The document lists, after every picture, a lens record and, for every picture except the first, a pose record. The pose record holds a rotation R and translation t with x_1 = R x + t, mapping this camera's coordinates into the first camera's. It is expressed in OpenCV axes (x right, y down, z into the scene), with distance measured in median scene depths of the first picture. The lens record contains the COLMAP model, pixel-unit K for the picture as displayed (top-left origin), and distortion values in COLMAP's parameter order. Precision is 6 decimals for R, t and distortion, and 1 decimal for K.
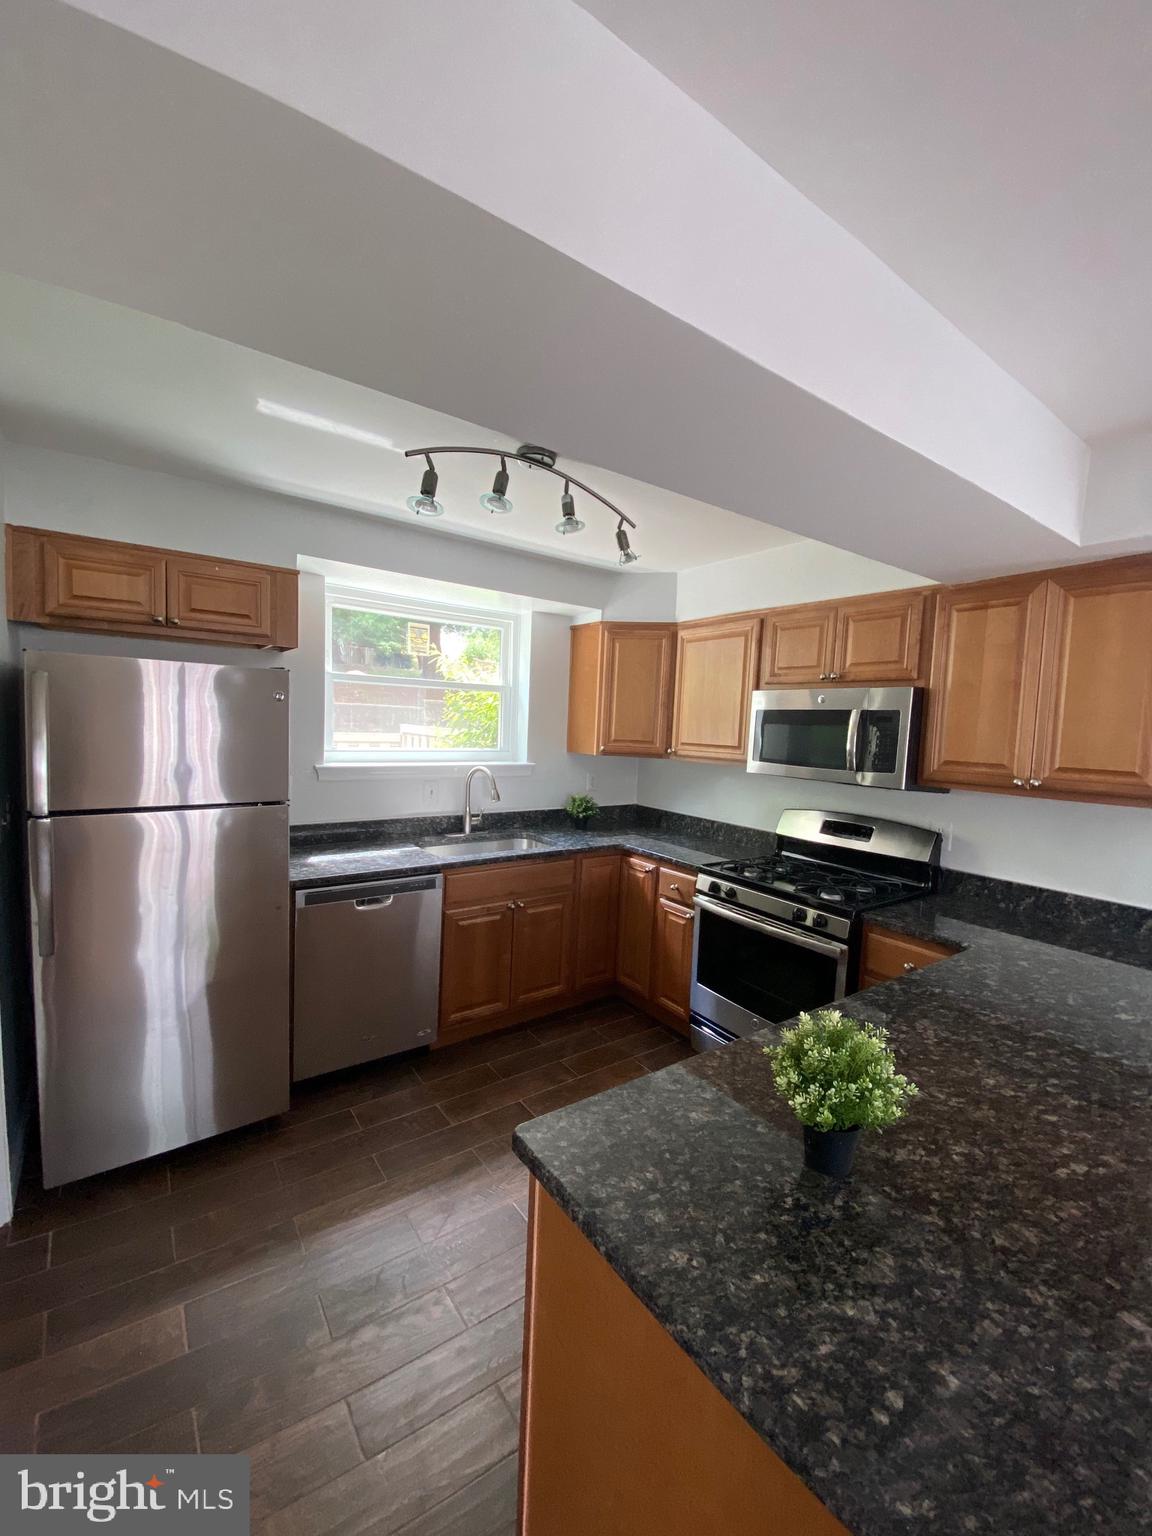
lens RADIAL K [[617.1, 0, 575.0], [0, 617.1, 771.5], [0, 0, 1]] dist [0.033590, -0.037707]
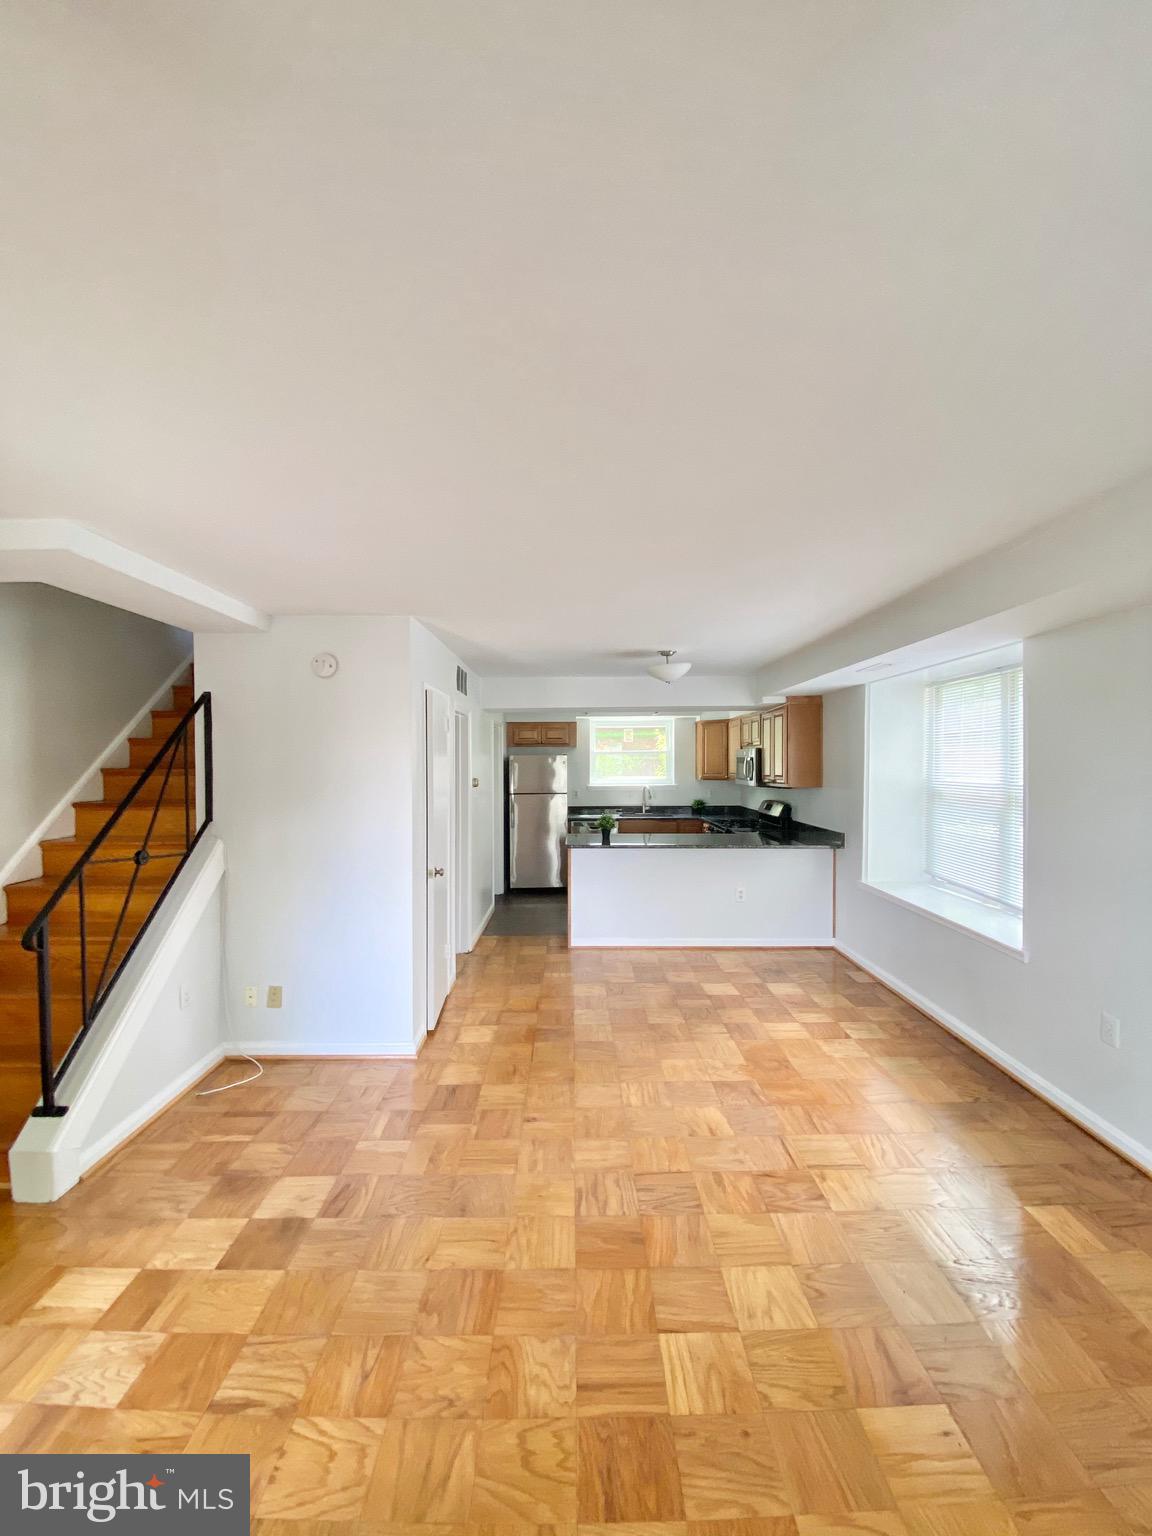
lens RADIAL K [[617.1, 0, 575.0], [0, 617.1, 771.5], [0, 0, 1]] dist [0.033590, -0.037707]
pose [[0.812320, -0.037380, -0.582013, 1.165465], [-0.008152, 0.997119, -0.075418, 0.138193], [0.583155, 0.066008, 0.809674, -1.295287]]
